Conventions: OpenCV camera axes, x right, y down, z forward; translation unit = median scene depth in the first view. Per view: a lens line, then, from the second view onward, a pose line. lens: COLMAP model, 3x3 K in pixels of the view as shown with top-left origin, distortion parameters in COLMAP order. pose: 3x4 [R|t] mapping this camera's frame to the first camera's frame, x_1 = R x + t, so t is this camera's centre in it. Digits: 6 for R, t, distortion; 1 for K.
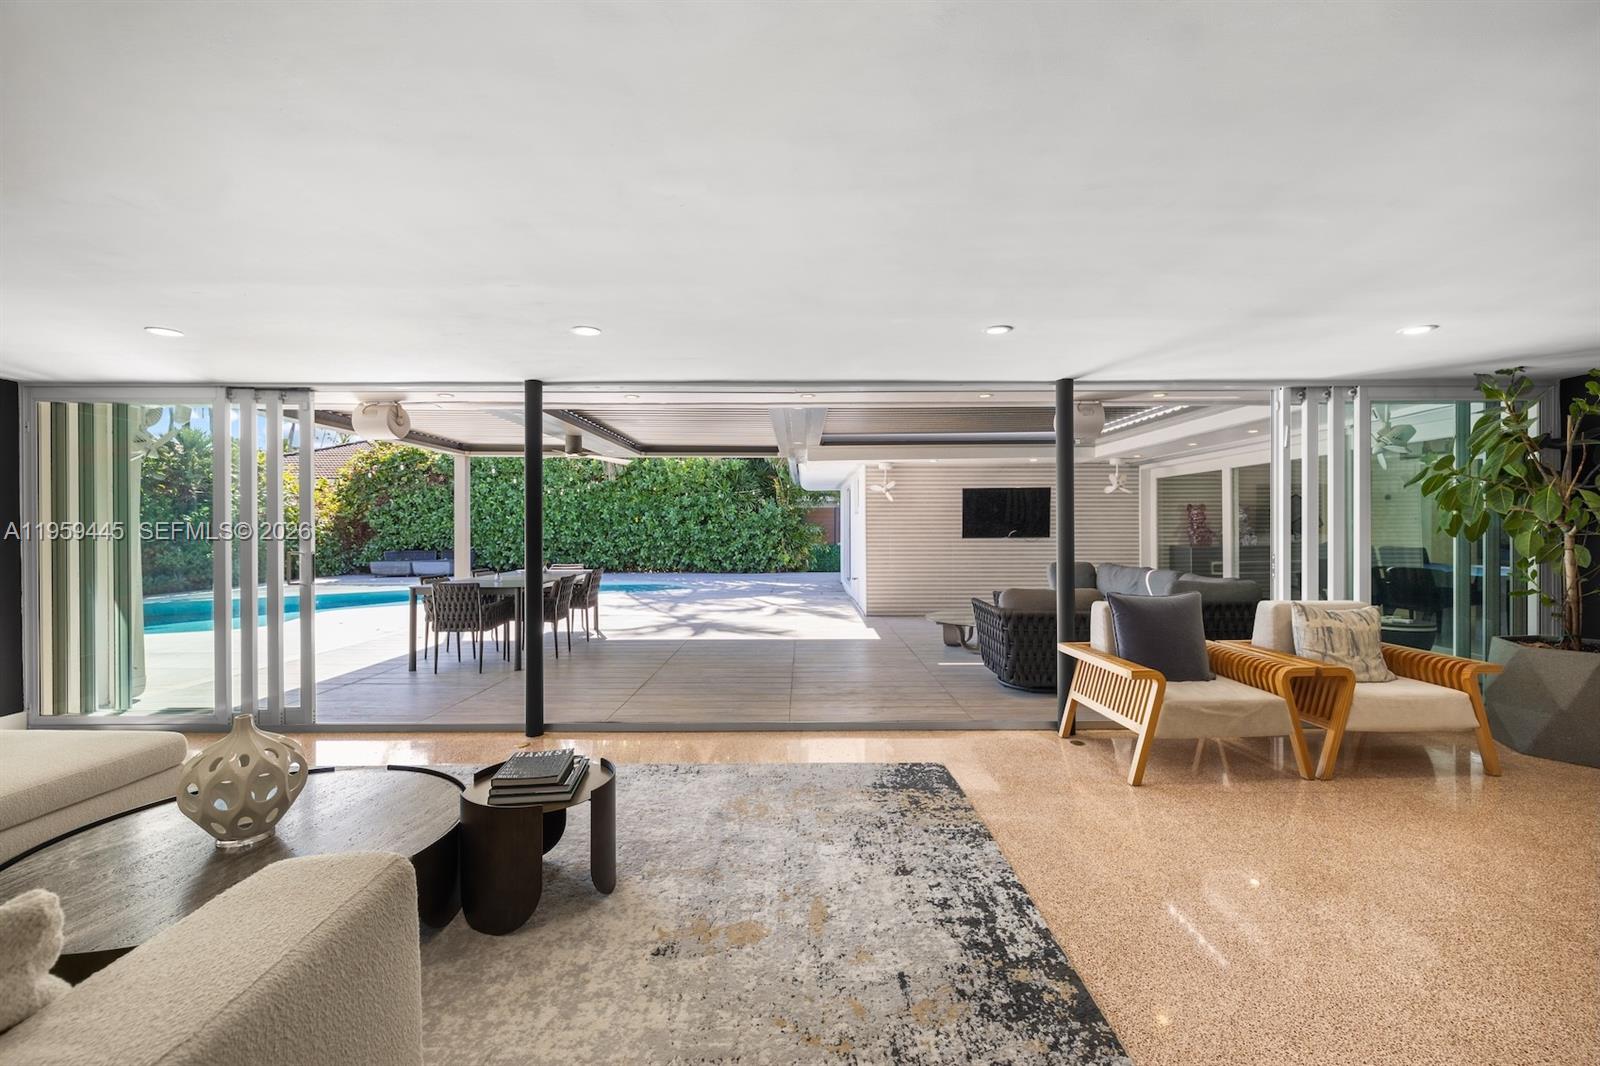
lens RADIAL K [[669.5, 0, 803.3], [0, 669.5, 528.3], [0, 0, 1]] dist [0.002486, 0.000053]
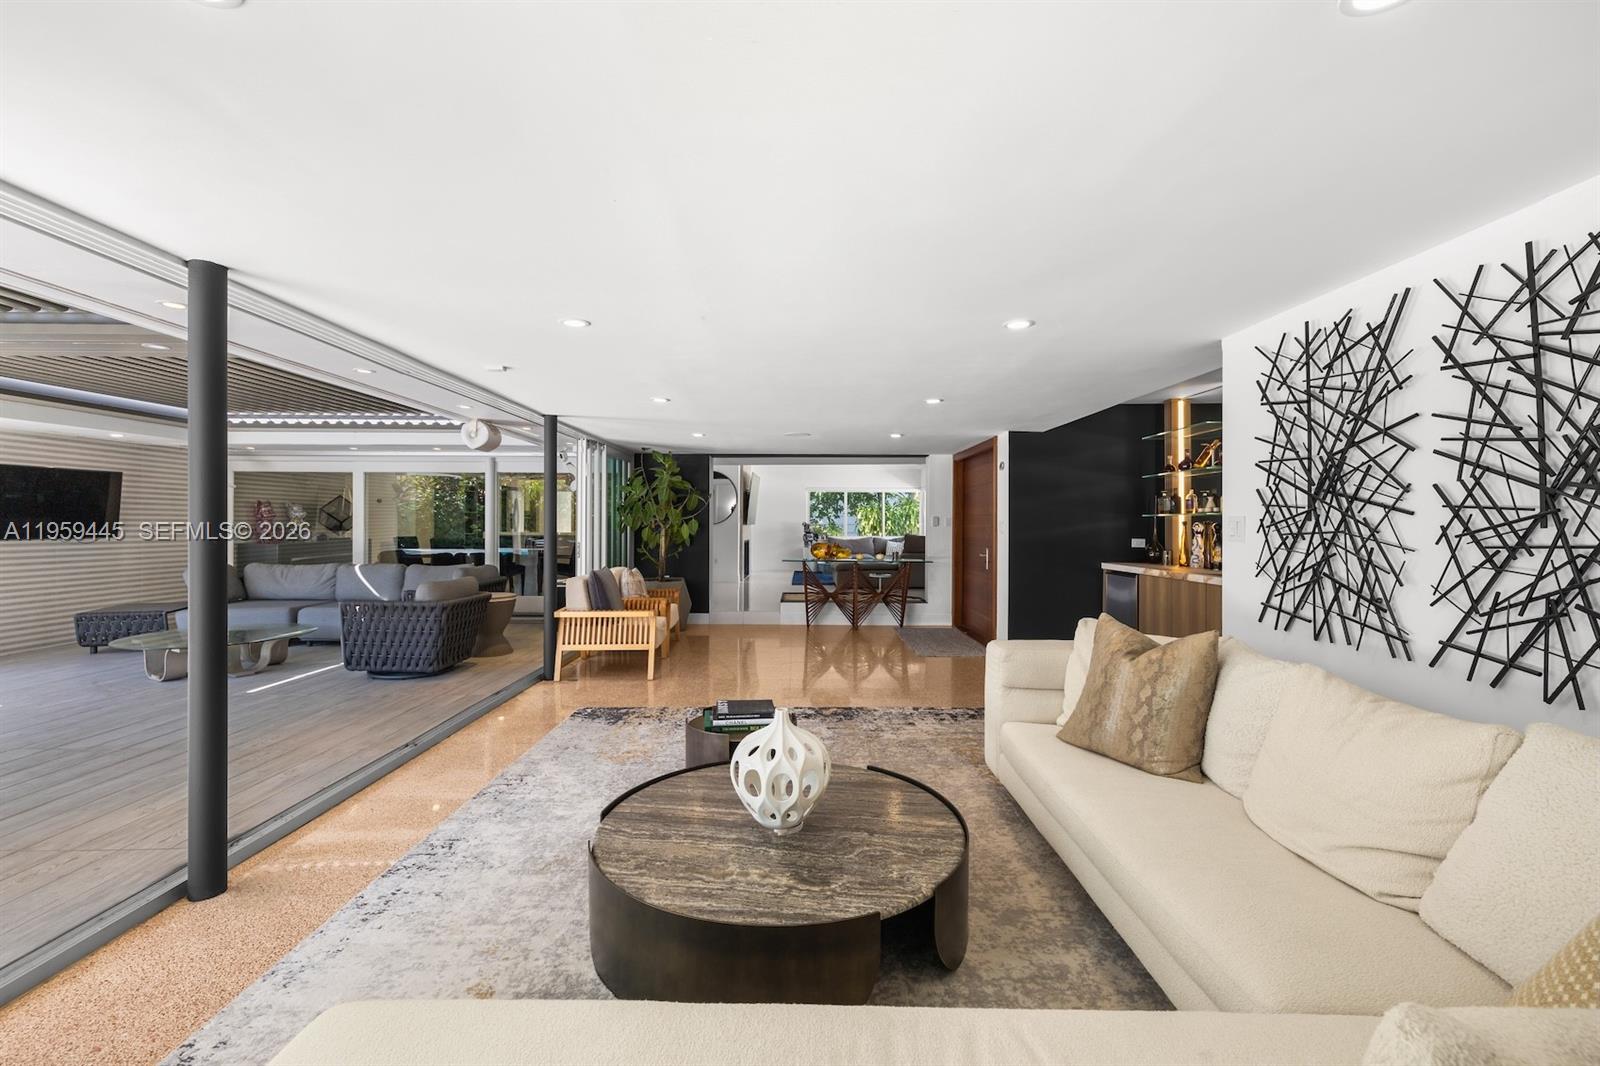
lens RADIAL K [[686.4, 0, 800.2], [0, 686.4, 525.7], [0, 0, 1]] dist [0.002614, 0.000482]
pose [[0.000377, 0.001079, 0.999999, -1.237272], [-0.002214, 0.999997, -0.001078, -0.000863], [-0.999997, -0.002213, 0.000379, 0.635746]]
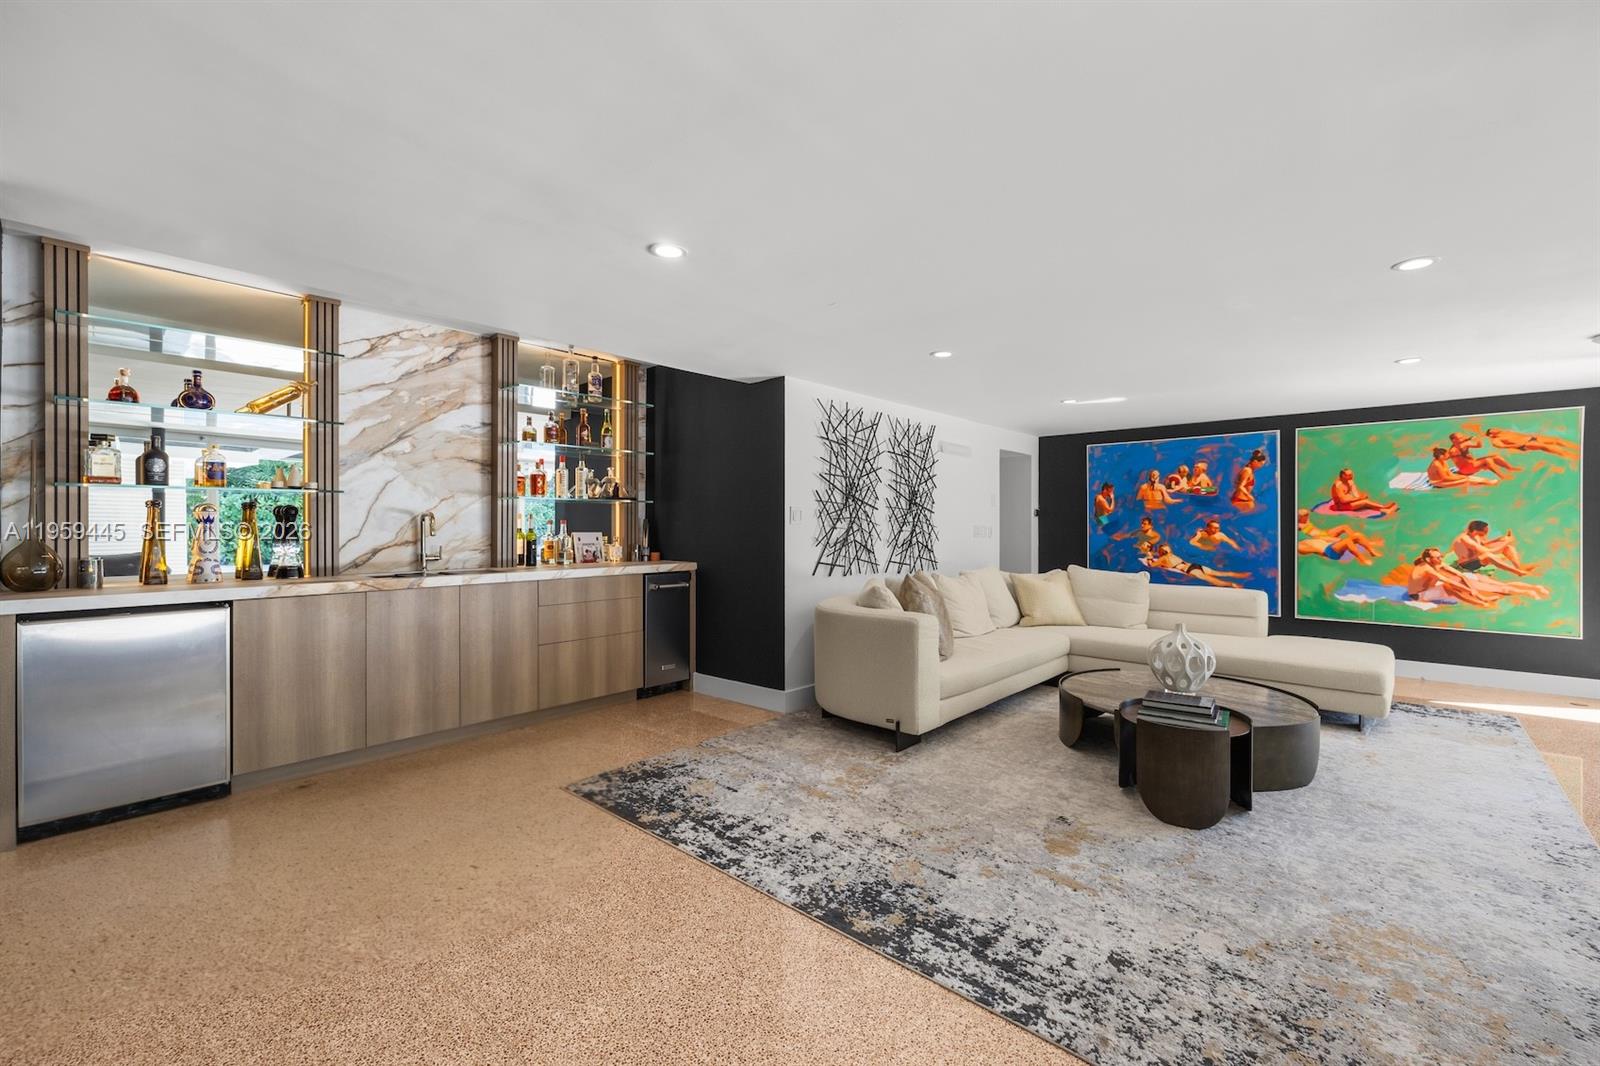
lens RADIAL K [[670.1, 0, 806.2], [0, 670.1, 523.3], [0, 0, 1]] dist [0.000019, 0.000121]
pose [[-0.666211, 0.000467, -0.745763, 0.714961], [-0.001226, 0.999998, 0.001721, 0.014444], [0.745762, 0.002061, -0.666209, 0.936574]]
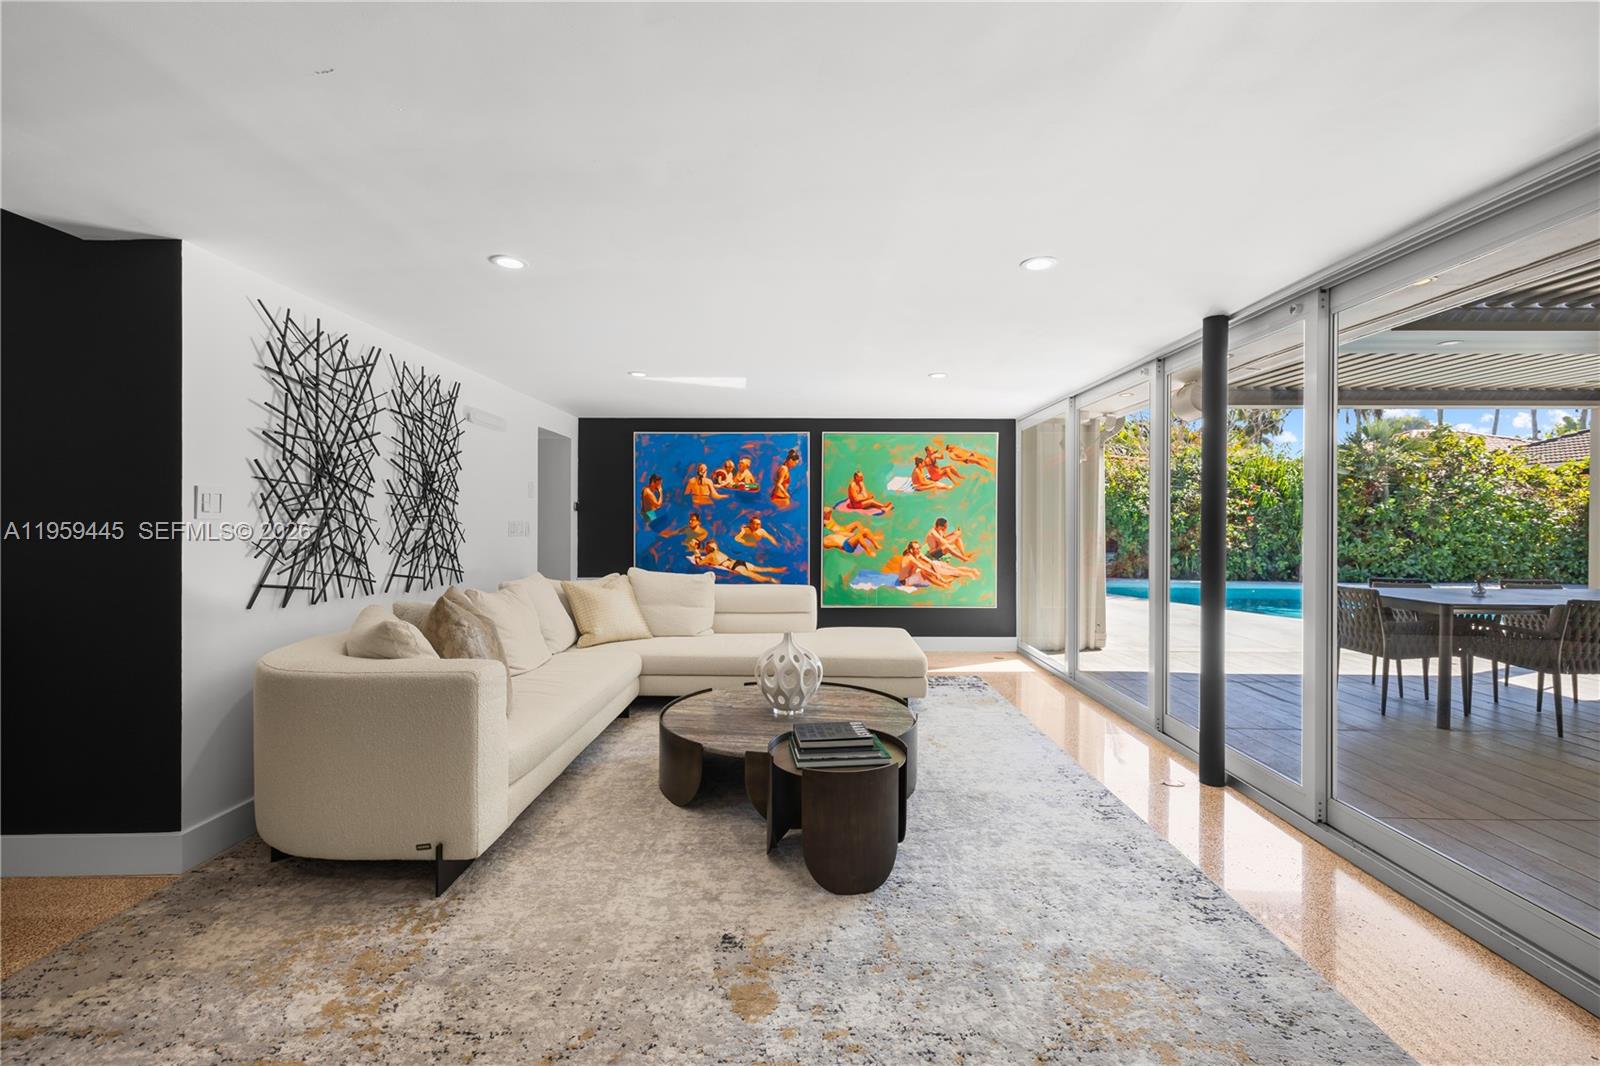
lens RADIAL K [[680.3, 0, 806.5], [0, 680.3, 521.8], [0, 0, 1]] dist [0.001509, 0.000654]
pose [[-0.003850, 0.003246, -0.999987, 0.471506], [-0.006101, 0.999976, 0.003269, 0.015409], [0.999974, 0.006113, -0.003830, 0.684521]]
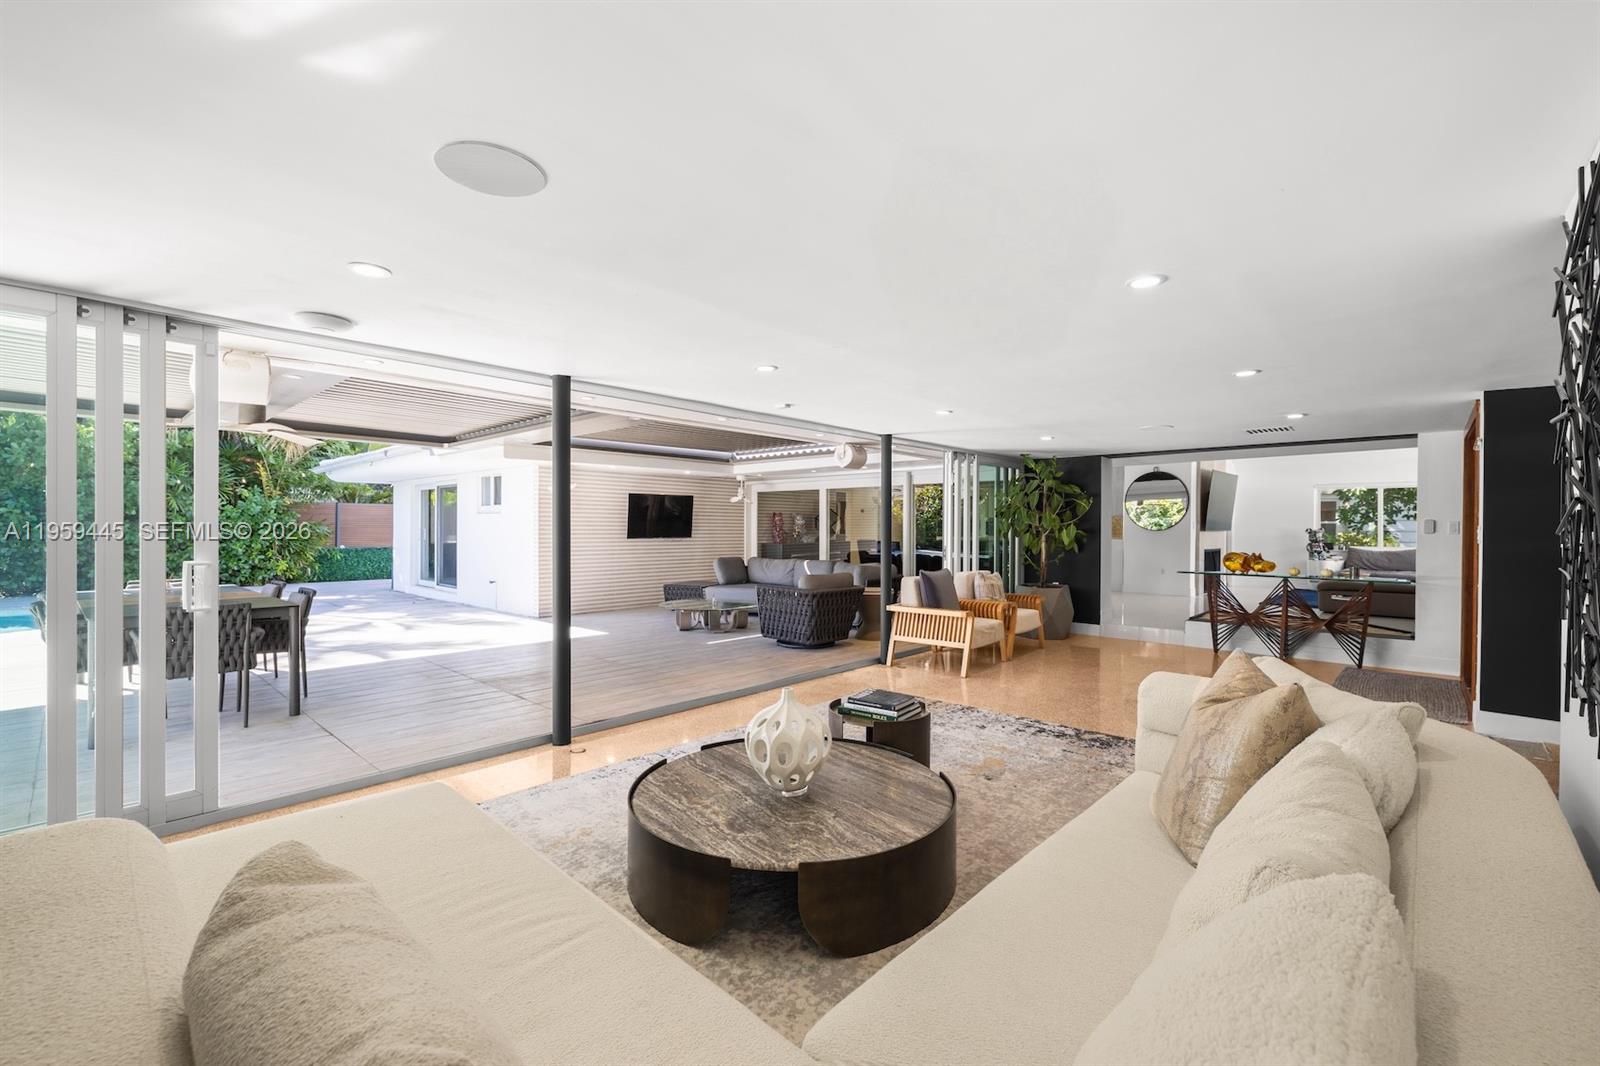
lens RADIAL K [[674.1, 0, 804.5], [0, 674.1, 534.0], [0, 0, 1]] dist [0.001746, 0.000431]
pose [[0.678588, 0.000103, 0.734519, -1.107422], [-0.005767, 0.999970, 0.005188, -0.000270], [-0.734496, -0.007757, 0.678568, 0.109887]]
